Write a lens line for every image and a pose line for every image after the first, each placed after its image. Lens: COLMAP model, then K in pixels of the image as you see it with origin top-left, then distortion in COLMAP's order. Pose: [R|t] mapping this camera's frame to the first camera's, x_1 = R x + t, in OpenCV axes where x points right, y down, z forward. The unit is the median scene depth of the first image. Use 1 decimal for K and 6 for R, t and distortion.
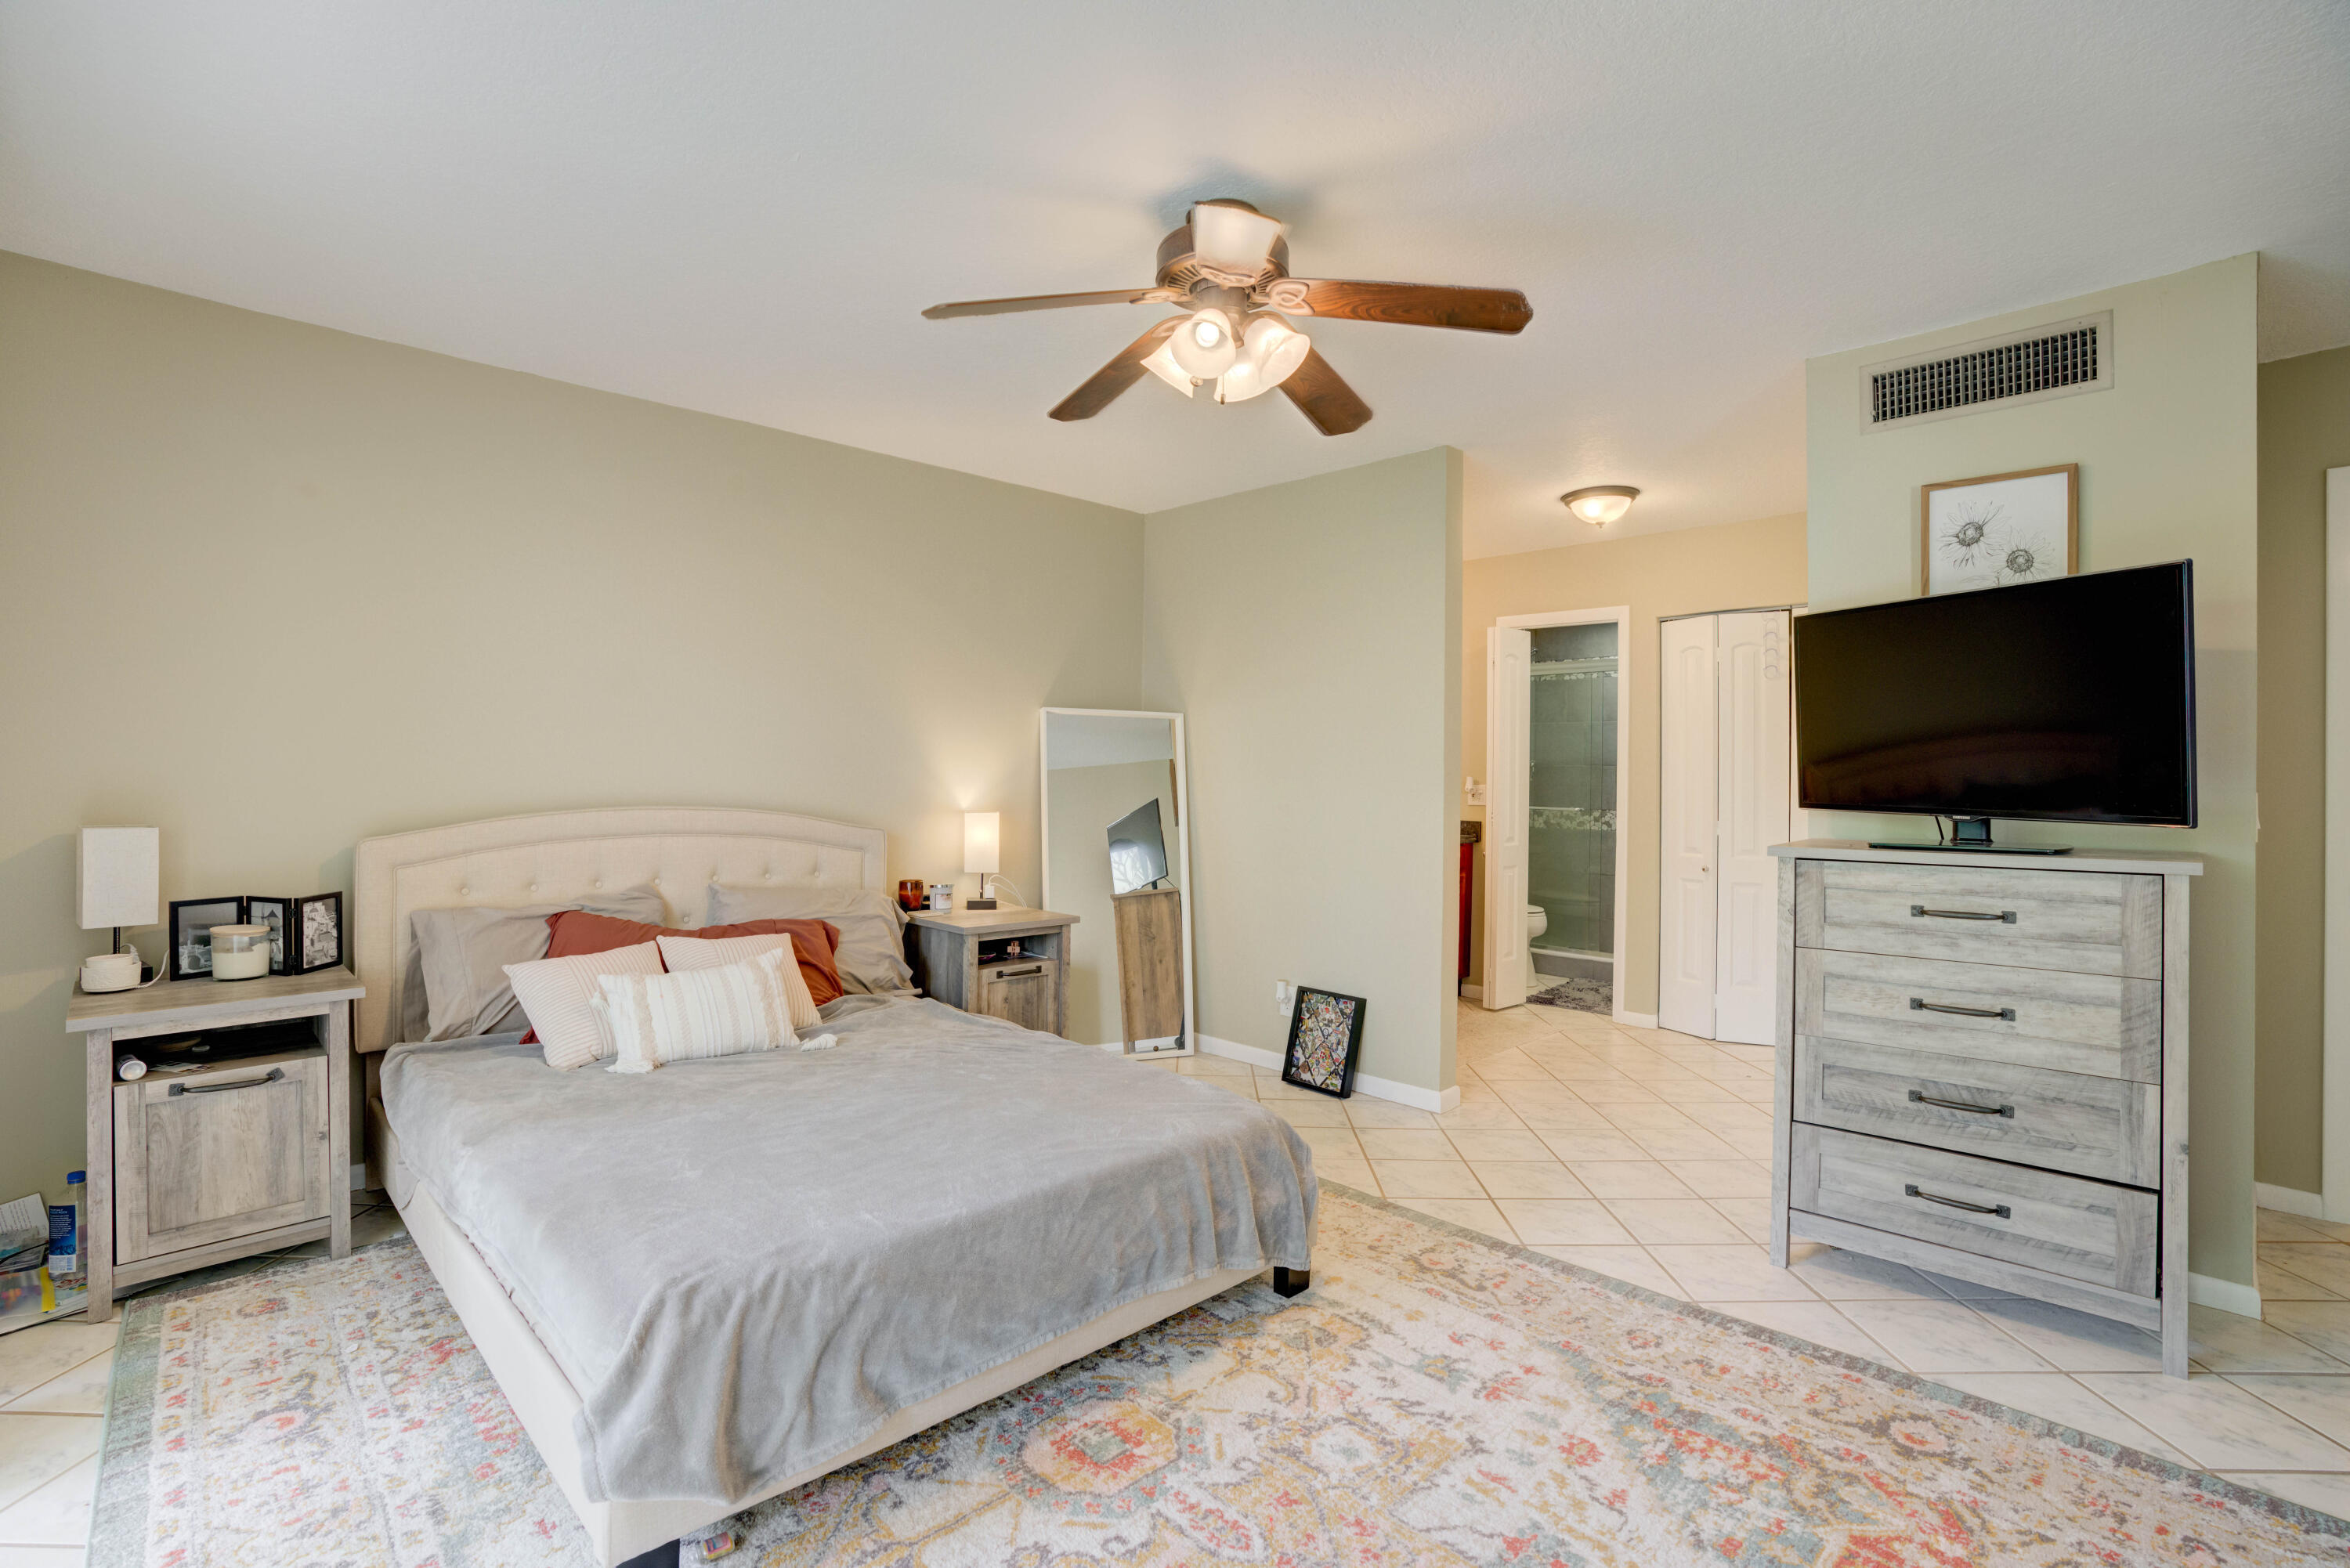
lens RADIAL K [[1069.7, 0, 1165.5], [0, 1069.7, 787.8], [0, 0, 1]] dist [-0.069459, 0.028519]
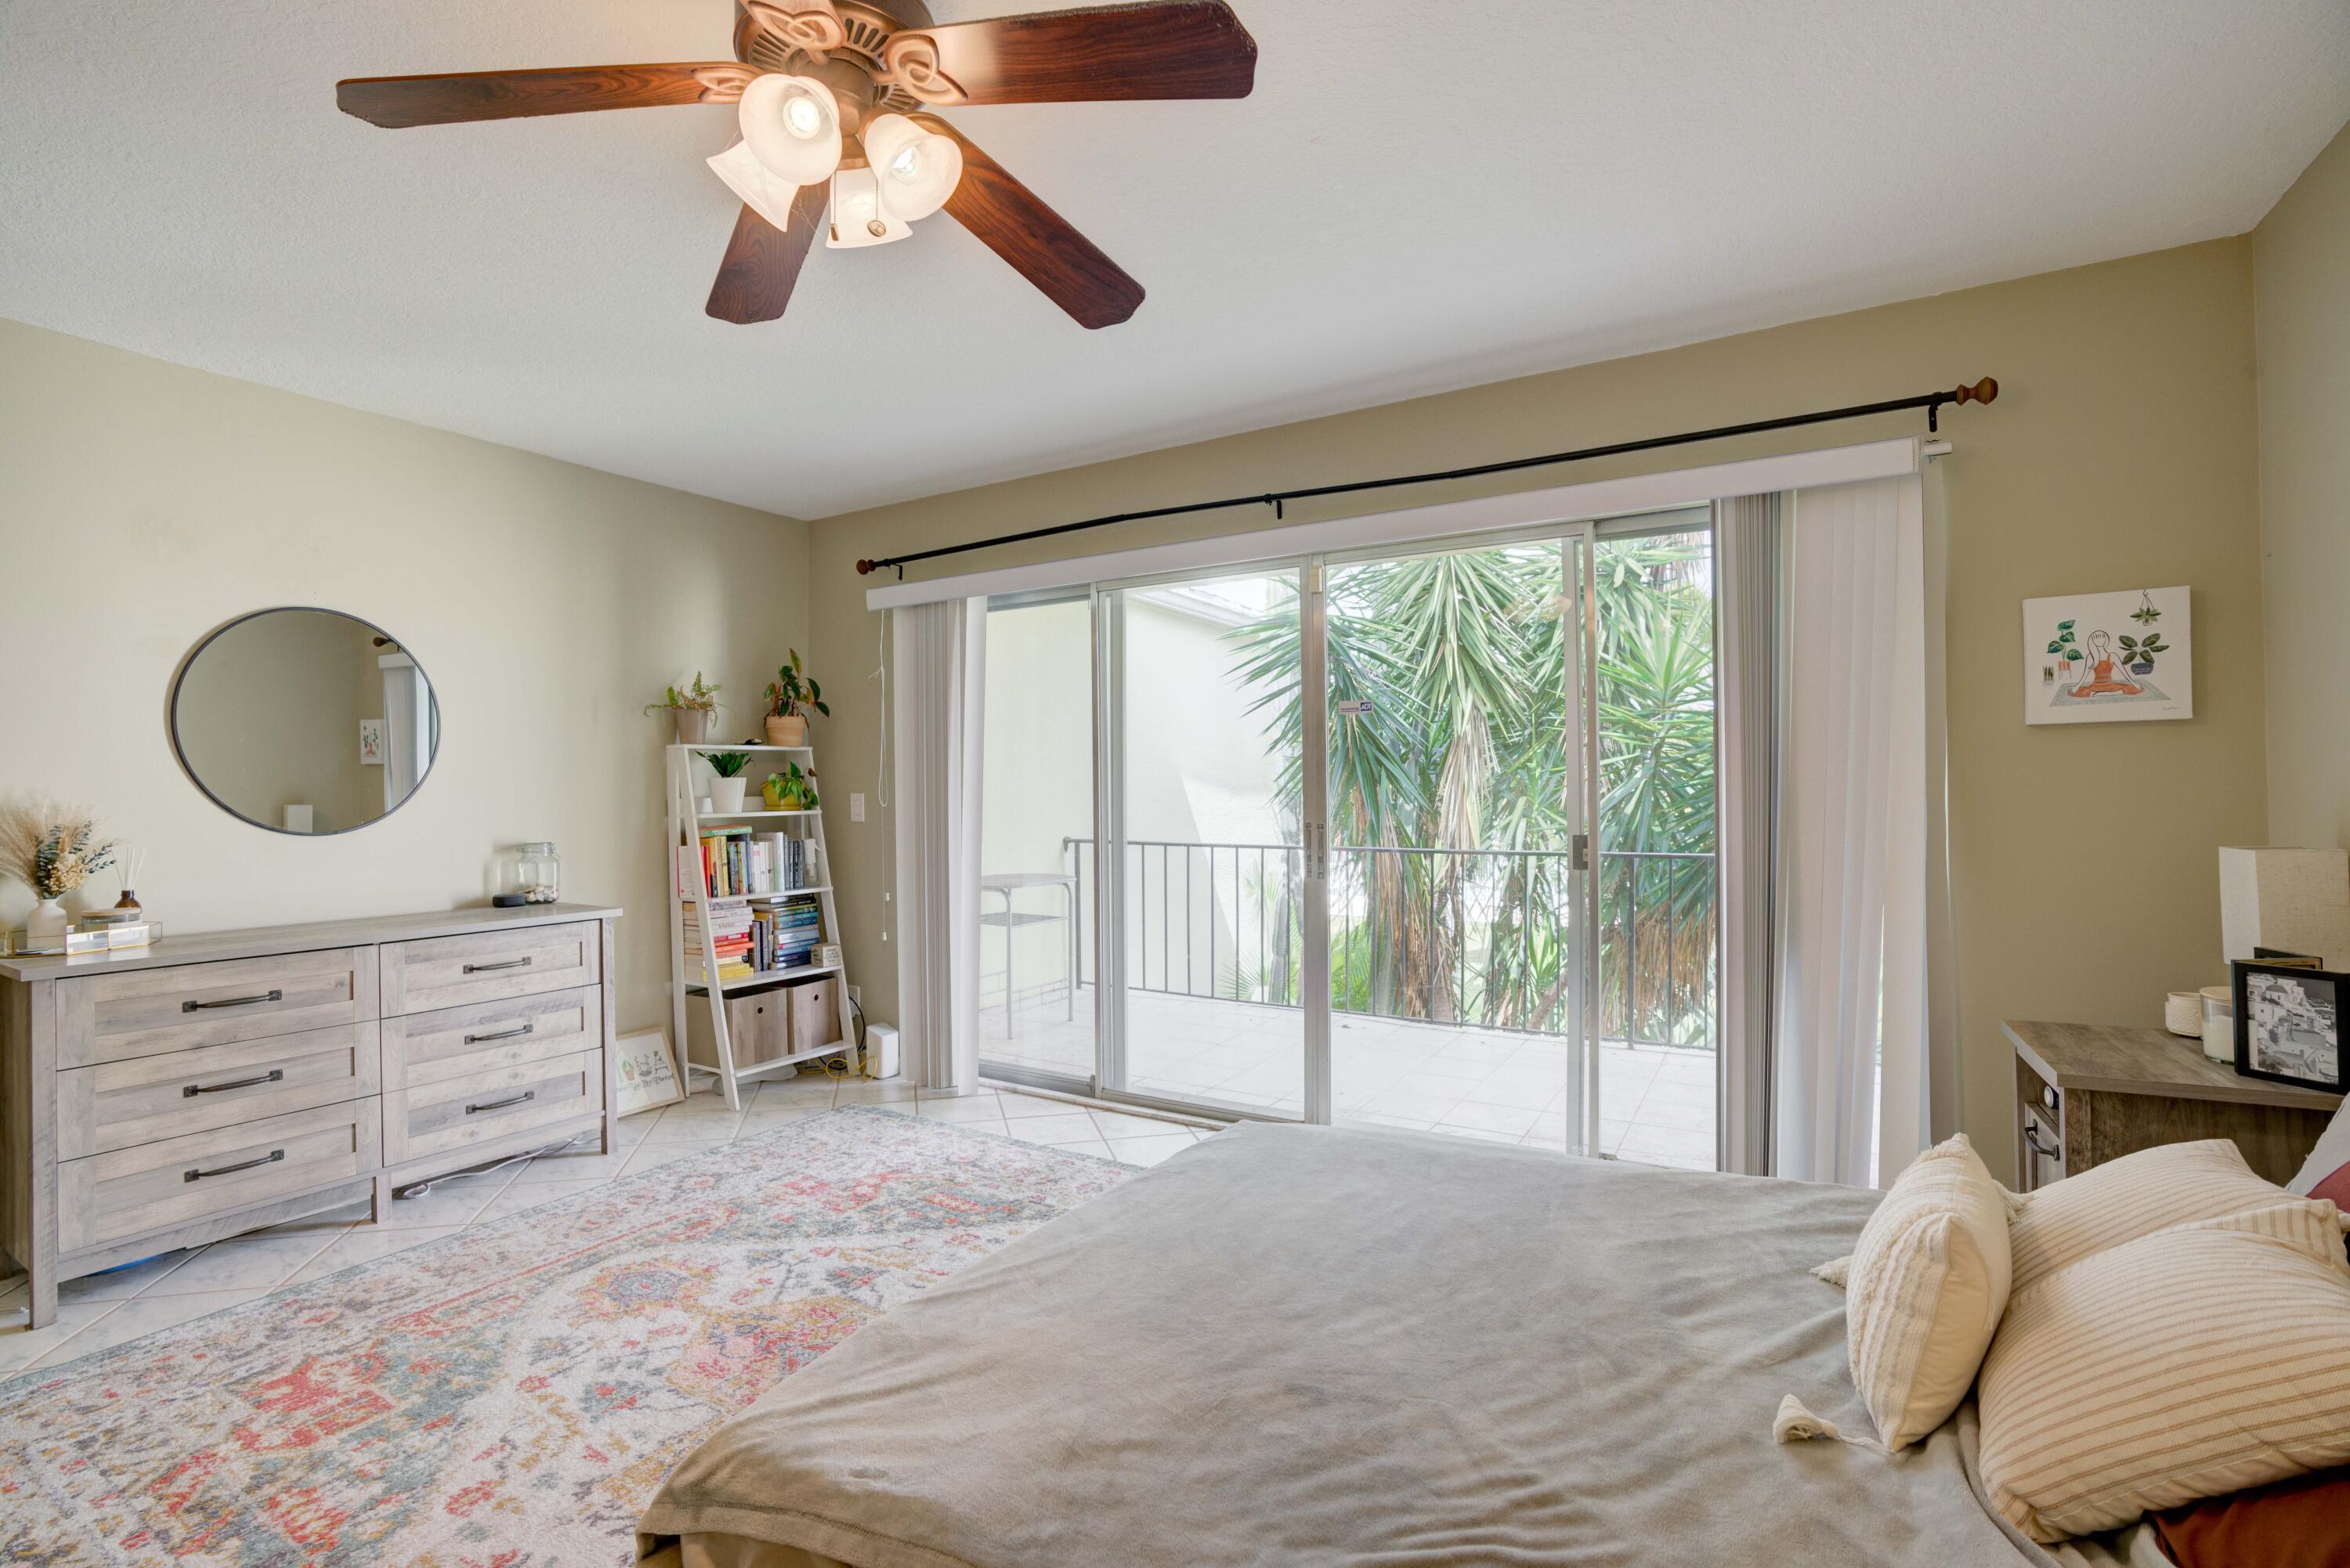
lens RADIAL K [[1069.7, 0, 1165.5], [0, 1069.7, 787.8], [0, 0, 1]] dist [-0.069459, 0.028519]
pose [[-0.966469, 0.000514, -0.256784, 0.028865], [-0.000508, 0.999992, 0.003913, -0.014358], [0.256784, 0.003912, -0.966461, 2.150036]]
